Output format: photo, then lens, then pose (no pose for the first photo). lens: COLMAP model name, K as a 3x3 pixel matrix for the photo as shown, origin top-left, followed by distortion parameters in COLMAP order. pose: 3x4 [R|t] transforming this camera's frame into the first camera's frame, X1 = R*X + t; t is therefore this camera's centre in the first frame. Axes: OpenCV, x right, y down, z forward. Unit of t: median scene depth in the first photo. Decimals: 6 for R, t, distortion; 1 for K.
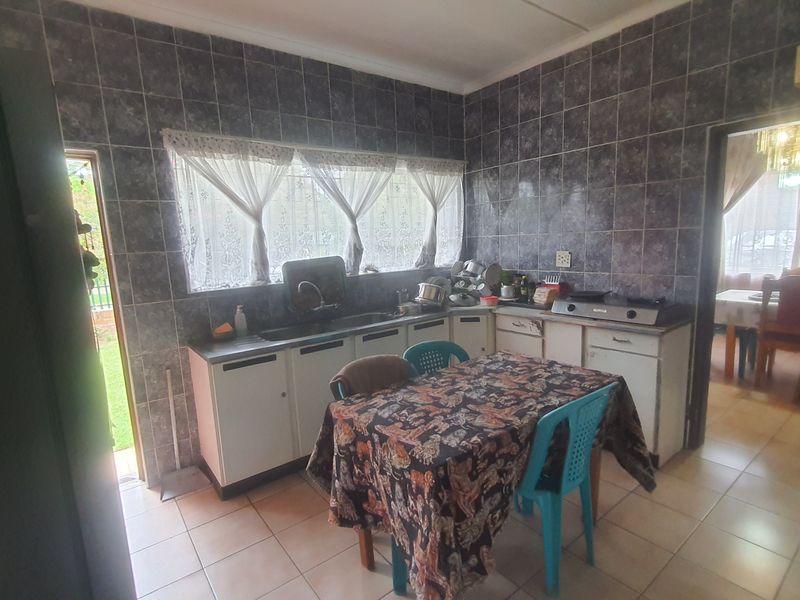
lens RADIAL K [[417.6, 0, 400.2], [0, 417.6, 302.6], [0, 0, 1]] dist [0.008692, -0.004012]
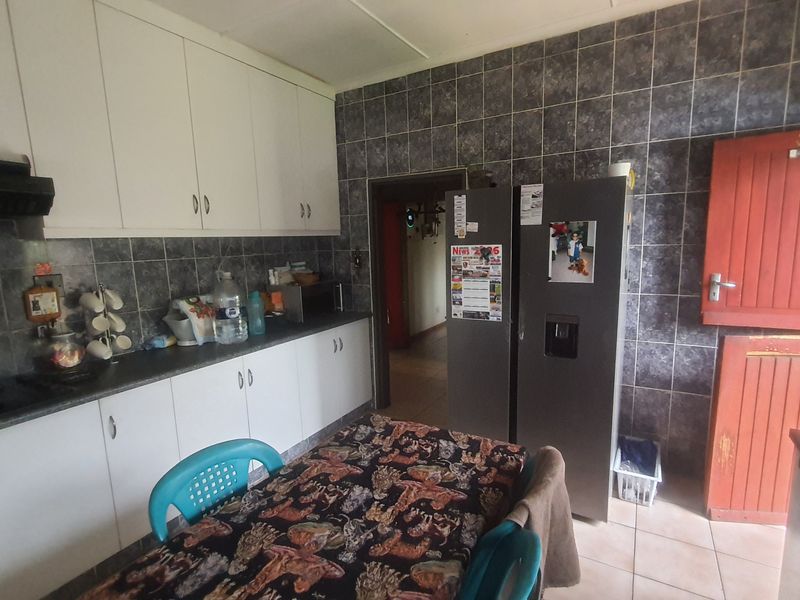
lens RADIAL K [[417.6, 0, 399.9], [0, 417.6, 303.7], [0, 0, 1]] dist [0.008692, -0.004012]
pose [[-0.922570, 0.128986, -0.363631, 0.333332], [0.013370, 0.952585, 0.303977, -0.294809], [0.385598, 0.275579, -0.880551, 1.590613]]
